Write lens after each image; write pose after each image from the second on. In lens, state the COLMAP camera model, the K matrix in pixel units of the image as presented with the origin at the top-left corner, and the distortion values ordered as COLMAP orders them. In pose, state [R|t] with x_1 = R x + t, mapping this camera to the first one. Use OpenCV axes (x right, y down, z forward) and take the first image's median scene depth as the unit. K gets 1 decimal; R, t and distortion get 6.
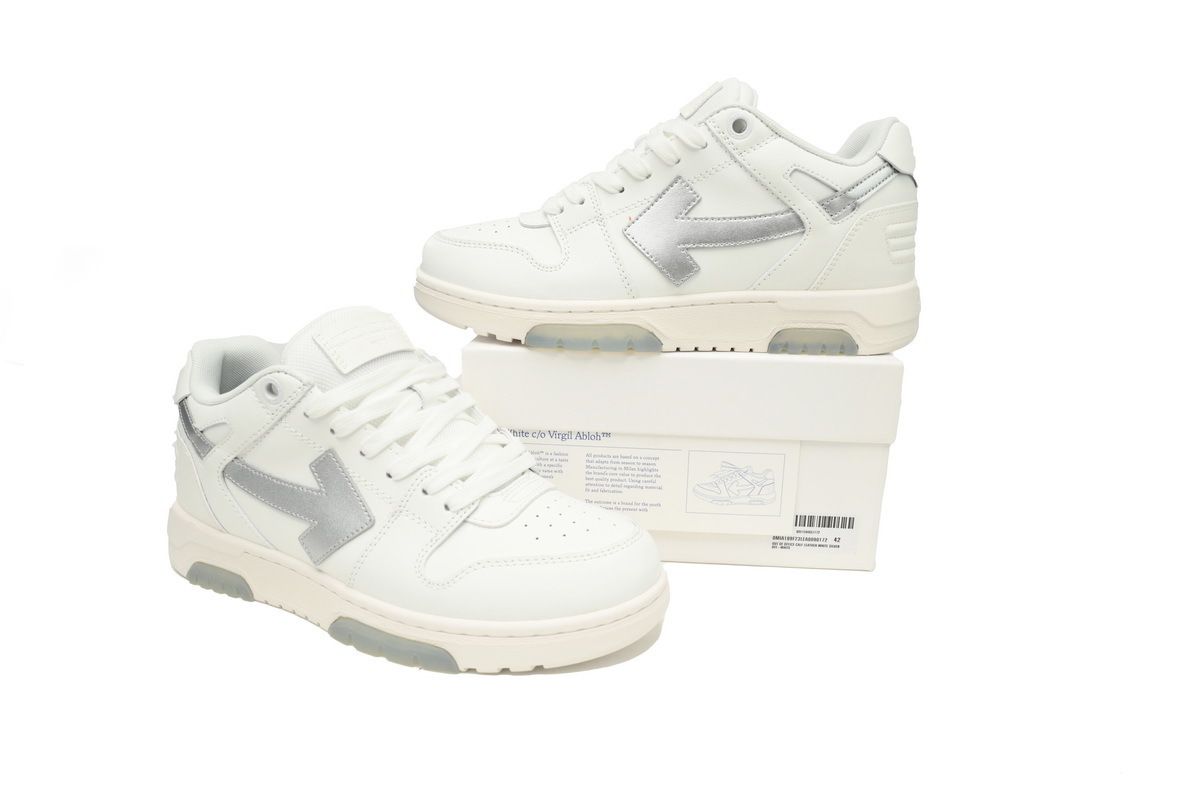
lens RADIAL K [[805.4, 0, 595.4], [0, 805.4, 399.5], [0, 0, 1]] dist [0.003625, 0.000688]
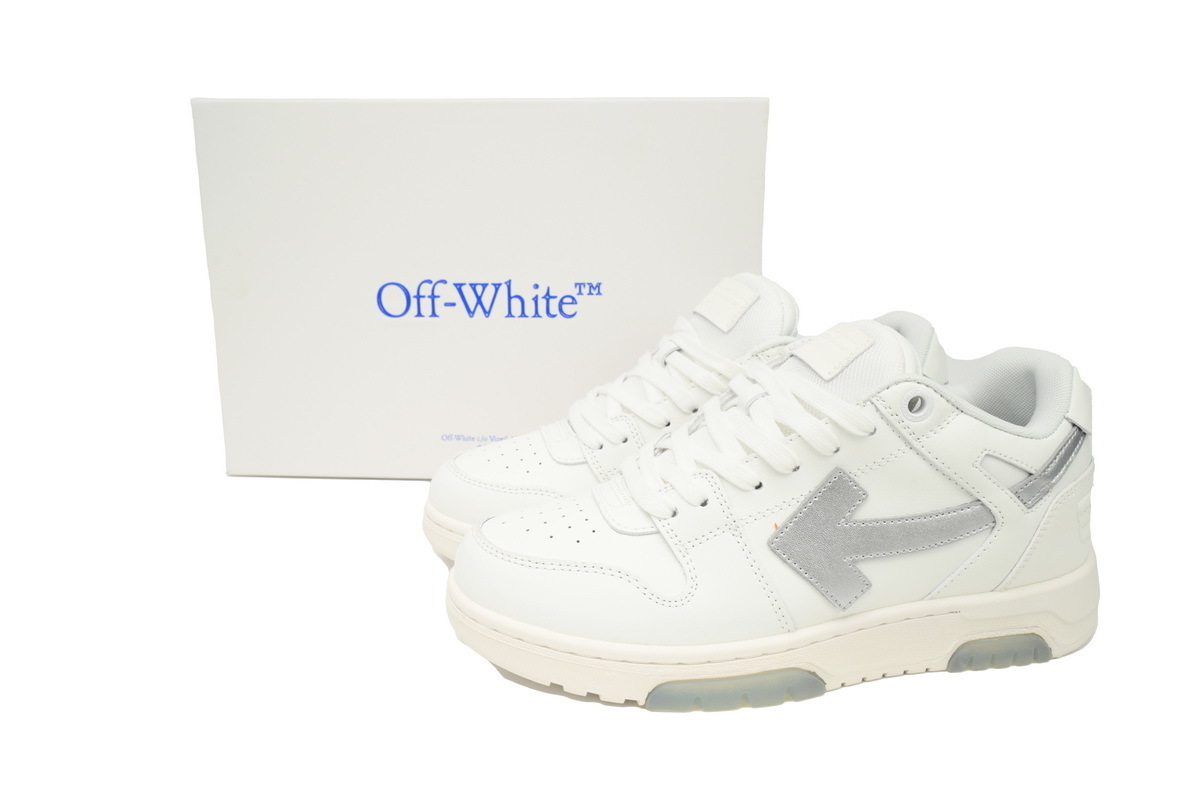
lens RADIAL K [[935.5, 0, 604.9], [0, 935.5, 400.8], [0, 0, 1]] dist [0.008041, -0.000958]
pose [[0.973882, -0.079990, 0.212499, -0.287844], [0.081845, 0.996645, 0.000068, -0.356367], [-0.211792, 0.017326, 0.977161, 0.189180]]
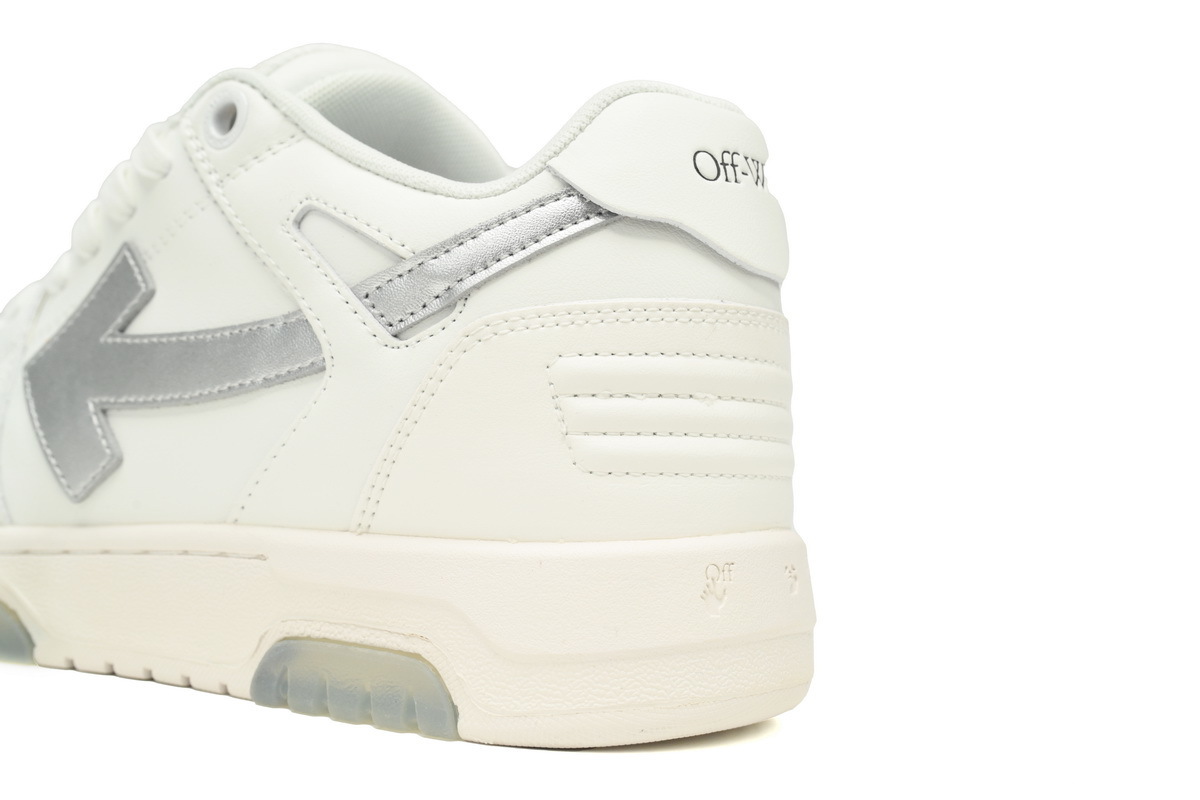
lens RADIAL K [[1424.0, 0, 600.3], [0, 1424.0, 398.7], [0, 0, 1]] dist [-0.006545, 0.000000]
pose [[0.881620, 0.011963, -0.471807, 0.666250], [-0.167948, 0.942194, -0.289938, -0.028196], [0.441066, 0.334855, 0.832667, 0.514981]]
